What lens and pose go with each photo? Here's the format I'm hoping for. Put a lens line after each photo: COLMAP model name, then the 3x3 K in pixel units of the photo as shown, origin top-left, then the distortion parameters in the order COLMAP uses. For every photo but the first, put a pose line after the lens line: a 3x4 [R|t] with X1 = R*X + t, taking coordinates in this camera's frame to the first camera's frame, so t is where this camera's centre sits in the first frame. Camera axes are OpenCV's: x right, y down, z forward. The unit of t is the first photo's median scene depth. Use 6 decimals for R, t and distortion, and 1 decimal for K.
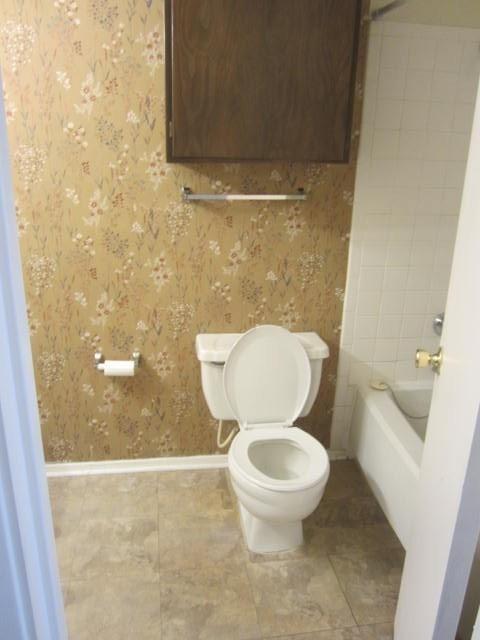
lens RADIAL K [[531.0, 0, 238.6], [0, 531.0, 319.1], [0, 0, 1]] dist [-0.029118, -0.004536]
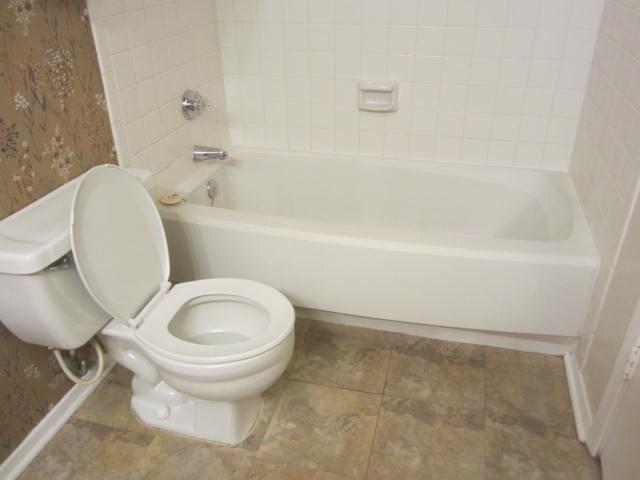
lens RADIAL K [[531.0, 0, 319.9], [0, 531.0, 240.7], [0, 0, 1]] dist [-0.029118, -0.004536]
pose [[0.389737, -0.480247, 0.785791, -0.347216], [0.320689, 0.870631, 0.373043, -0.056834], [-0.863287, 0.106606, 0.493327, 0.437894]]
